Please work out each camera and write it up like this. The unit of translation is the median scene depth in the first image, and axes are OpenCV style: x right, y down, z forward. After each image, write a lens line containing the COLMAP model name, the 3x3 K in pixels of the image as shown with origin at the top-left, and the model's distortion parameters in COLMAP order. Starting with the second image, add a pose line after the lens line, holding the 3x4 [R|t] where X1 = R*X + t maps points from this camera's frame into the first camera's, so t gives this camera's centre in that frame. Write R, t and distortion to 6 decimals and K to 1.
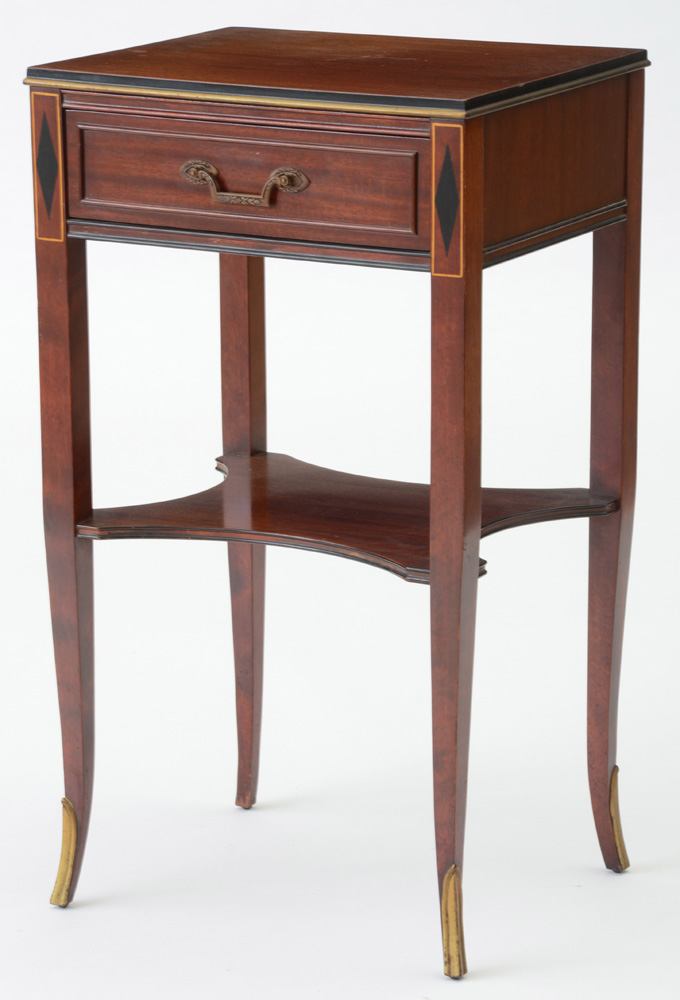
lens RADIAL K [[3909.0, 0, 340.5], [0, 3909.0, 536.6], [0, 0, 1]] dist [1.026283, -0.816022]
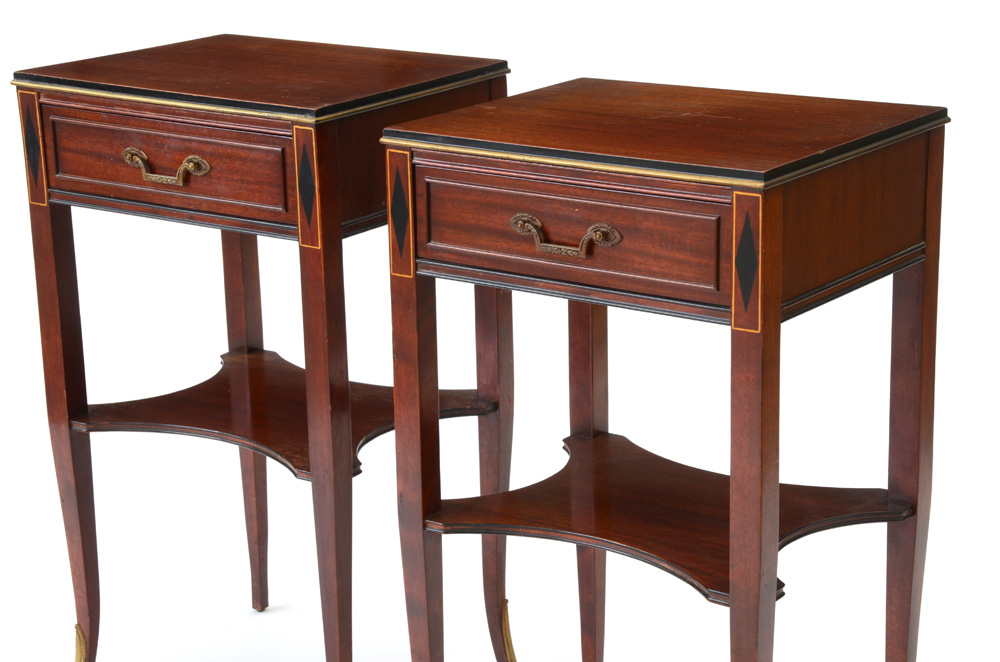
lens RADIAL K [[2237.6, 0, 498.7], [0, 2237.6, 345.7], [0, 0, 1]] dist [0.485068, 0.549270]
pose [[0.992182, 0.020408, -0.123121, 0.034302], [-0.016055, 0.999214, 0.036248, -0.079714], [0.123764, -0.033988, 0.991729, 0.367527]]
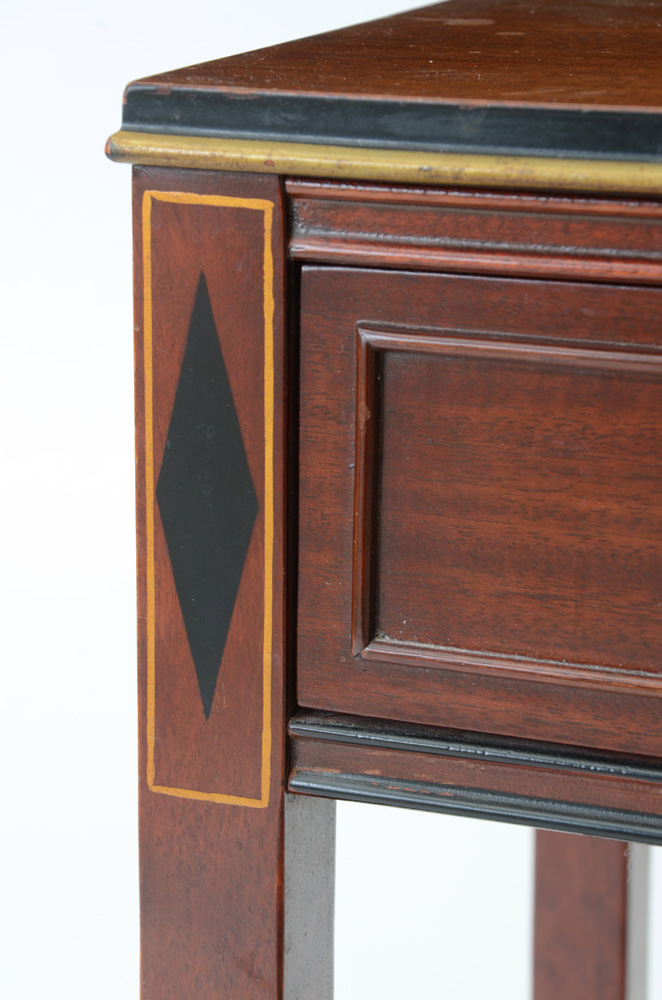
lens RADIAL K [[2649.0, 0, 331.0], [0, 2649.0, 500.0], [0, 0, 1]] dist [0.115848, 0.528034]
pose [[0.986388, -0.033219, 0.161045, -0.092385], [0.028441, 0.999087, 0.031885, -0.099003], [-0.161957, -0.026871, 0.986432, 0.851587]]
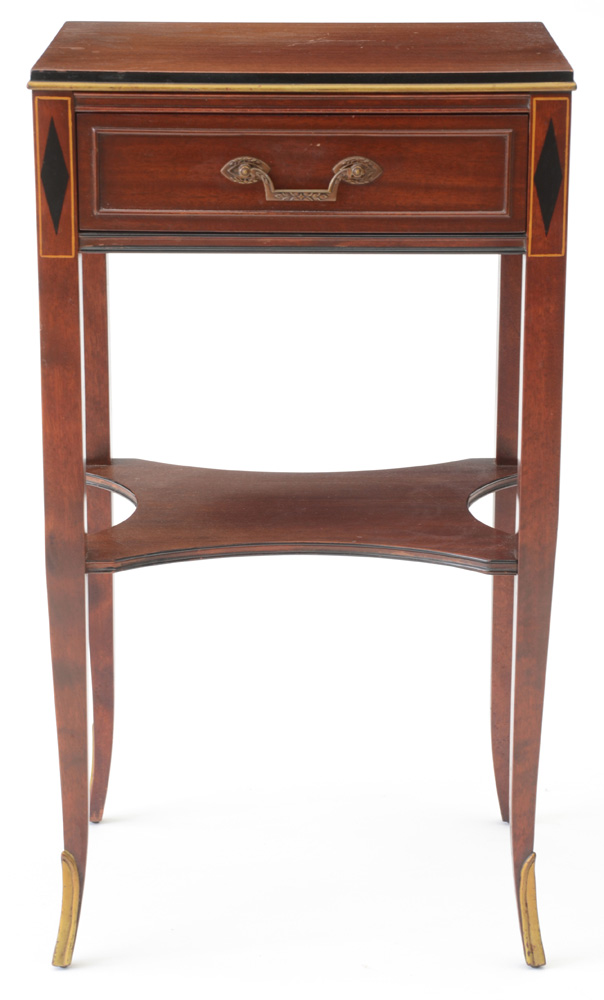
lens RADIAL K [[2877.0, 0, 302.0], [0, 2877.0, 500.0], [0, 0, 1]] dist [0.621053, 0.443498]
pose [[0.879035, -0.120928, 0.461166, -0.345775], [0.110201, 0.992639, 0.050235, -0.047144], [-0.463846, 0.006663, 0.885891, 0.379851]]
